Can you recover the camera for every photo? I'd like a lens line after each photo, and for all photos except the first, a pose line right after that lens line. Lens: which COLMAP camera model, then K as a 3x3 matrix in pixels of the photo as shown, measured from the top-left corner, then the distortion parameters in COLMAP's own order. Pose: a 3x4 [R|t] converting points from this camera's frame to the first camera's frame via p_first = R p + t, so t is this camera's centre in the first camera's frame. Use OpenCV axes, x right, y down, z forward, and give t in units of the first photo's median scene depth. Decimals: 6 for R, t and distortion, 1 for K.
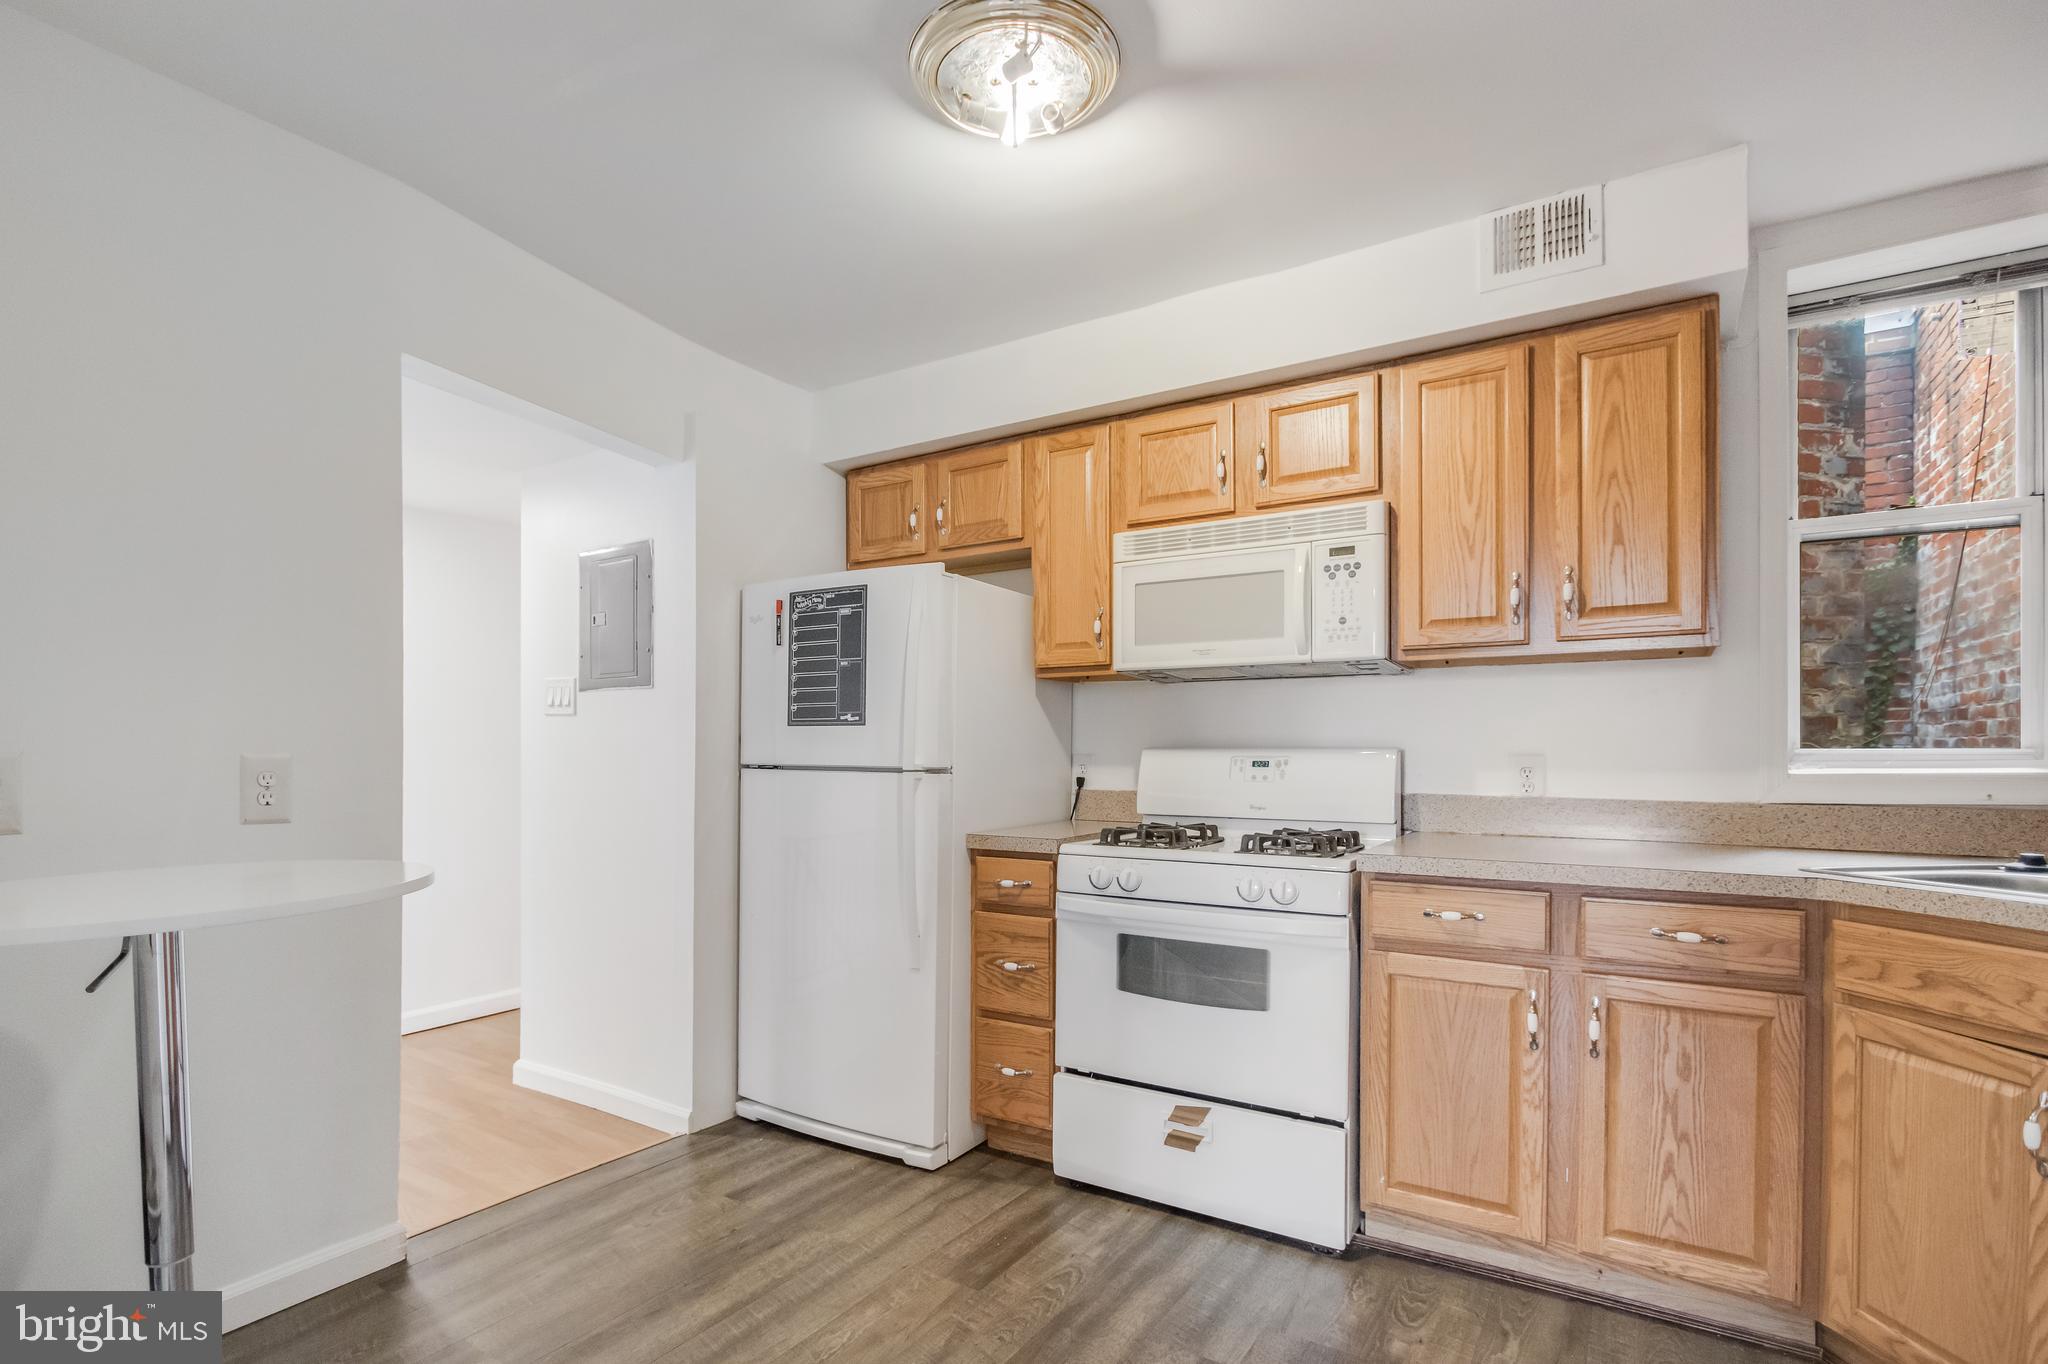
lens RADIAL K [[986.4, 0, 1006.9], [0, 986.4, 755.2], [0, 0, 1]] dist [-0.012812, 0.000104]
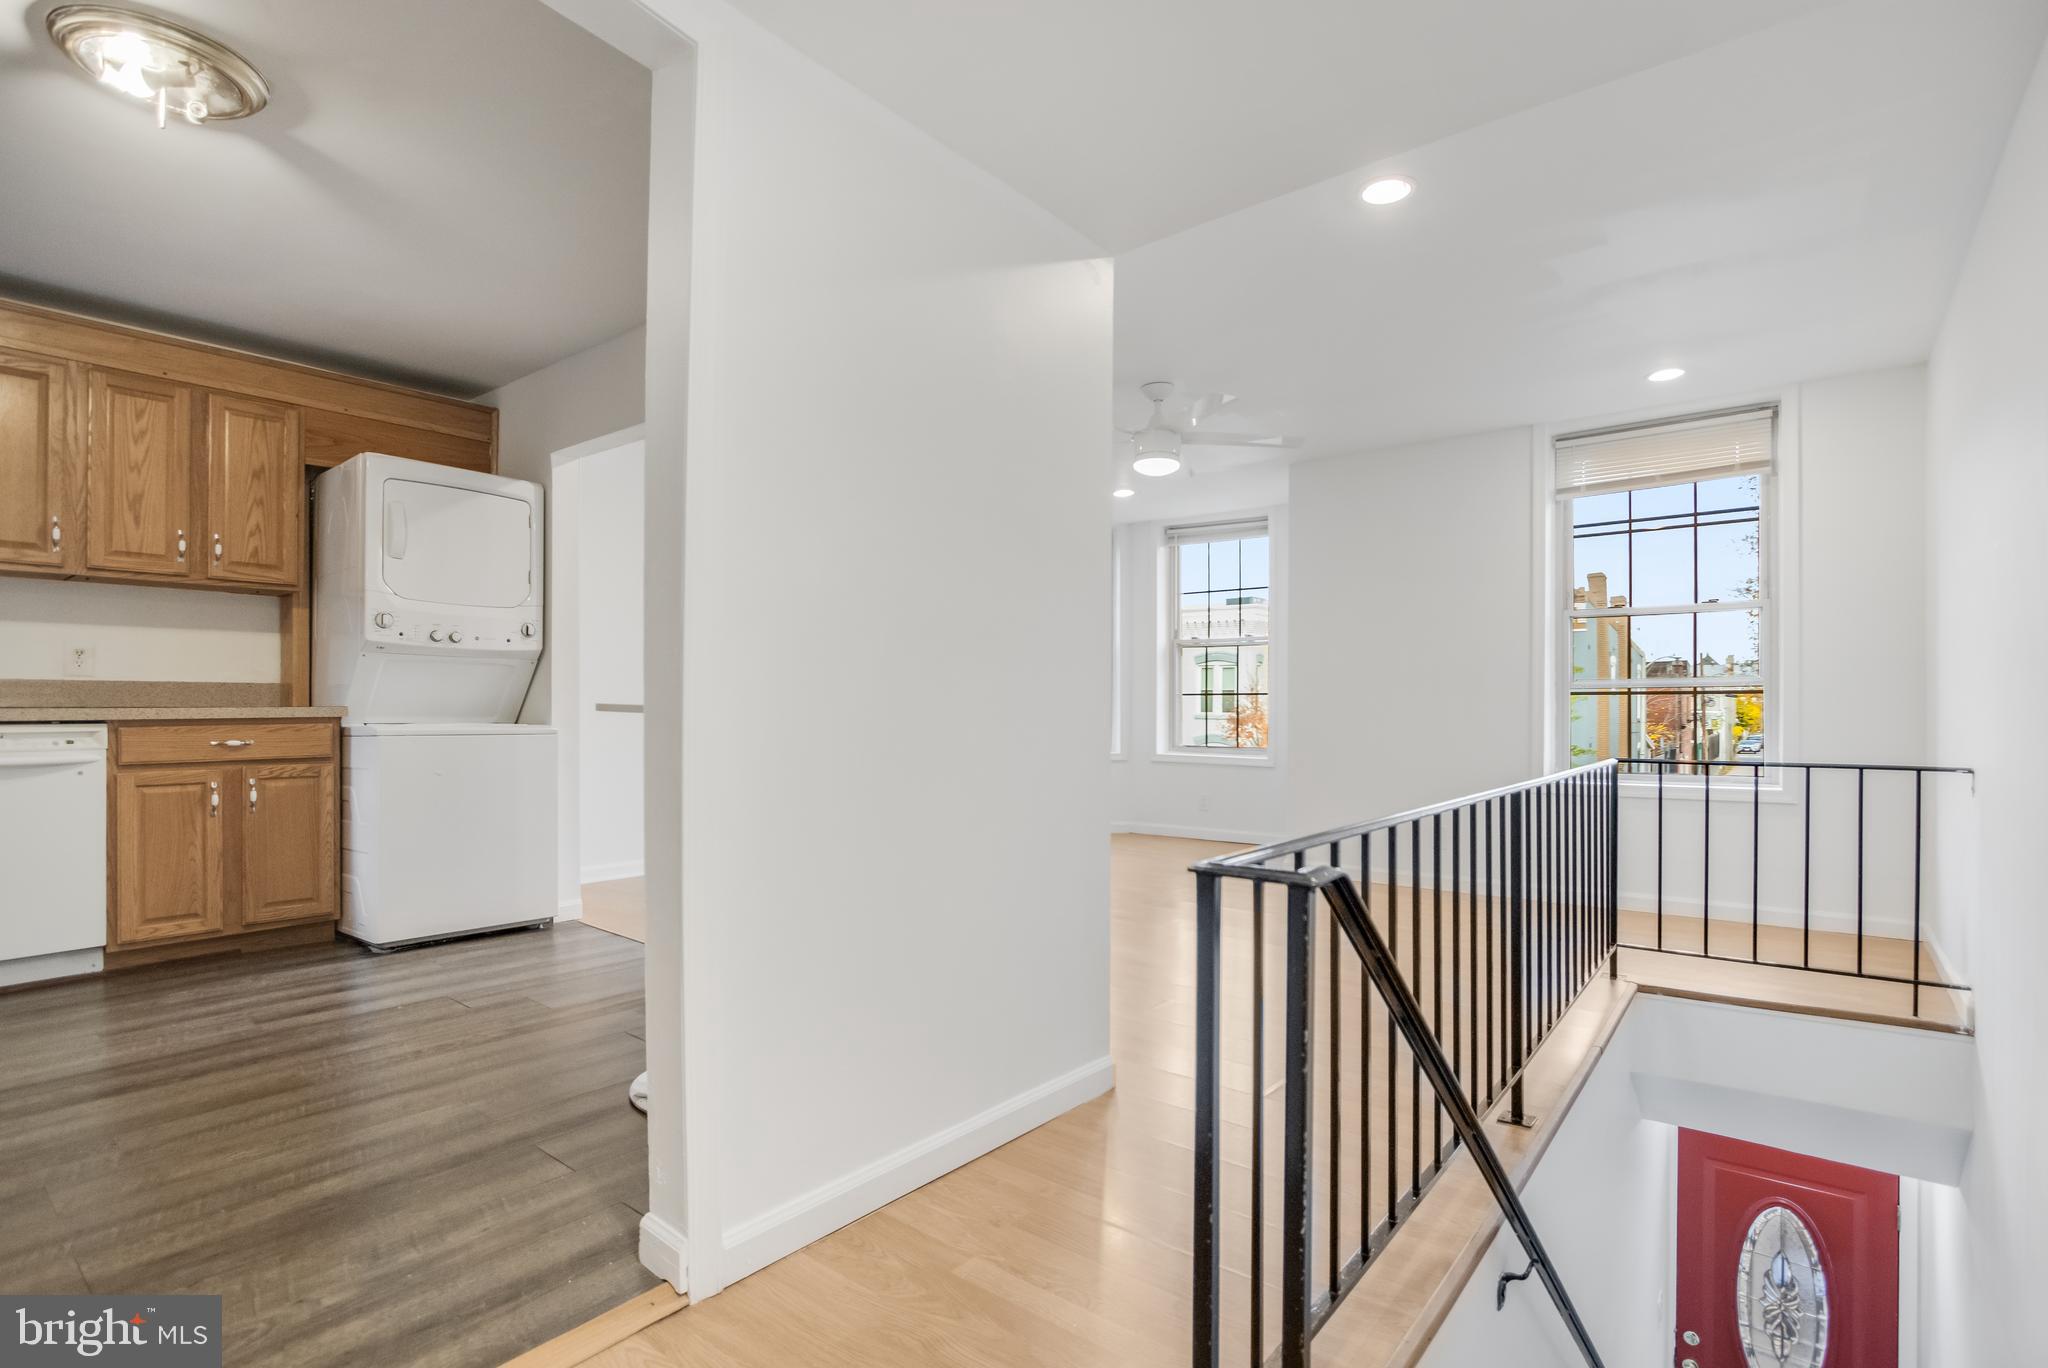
lens RADIAL K [[986.2, 0, 1008.8], [0, 986.2, 690.4], [0, 0, 1]] dist [-0.016242, 0.001294]
pose [[-0.993579, -0.005349, 0.113017, -0.921907], [-0.006564, 0.999925, -0.010383, 0.074304], [-0.112953, -0.011058, -0.993539, 1.622407]]
